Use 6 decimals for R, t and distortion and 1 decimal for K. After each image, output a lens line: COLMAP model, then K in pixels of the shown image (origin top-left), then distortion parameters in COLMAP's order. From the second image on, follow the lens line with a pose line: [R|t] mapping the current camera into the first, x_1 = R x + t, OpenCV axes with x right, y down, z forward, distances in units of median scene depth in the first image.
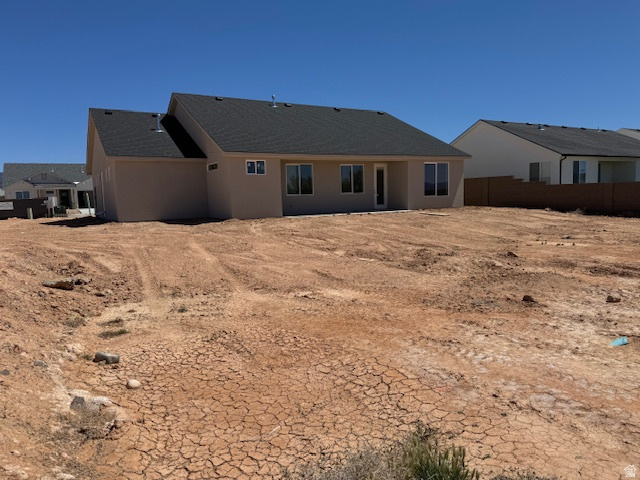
lens RADIAL K [[443.6, 0, 320.0], [0, 443.6, 240.0], [0, 0, 1]] dist [0.107689, -0.153850]
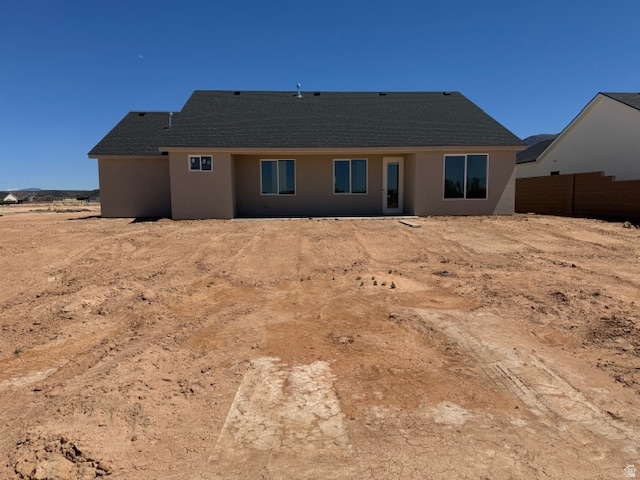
lens RADIAL K [[443.6, 0, 320.0], [0, 443.6, 240.0], [0, 0, 1]] dist [0.107689, -0.153850]
pose [[0.895617, 0.064032, -0.440194, 0.390959], [-0.060643, 0.997922, 0.021777, -0.031969], [0.440673, 0.007191, 0.897639, 0.222921]]
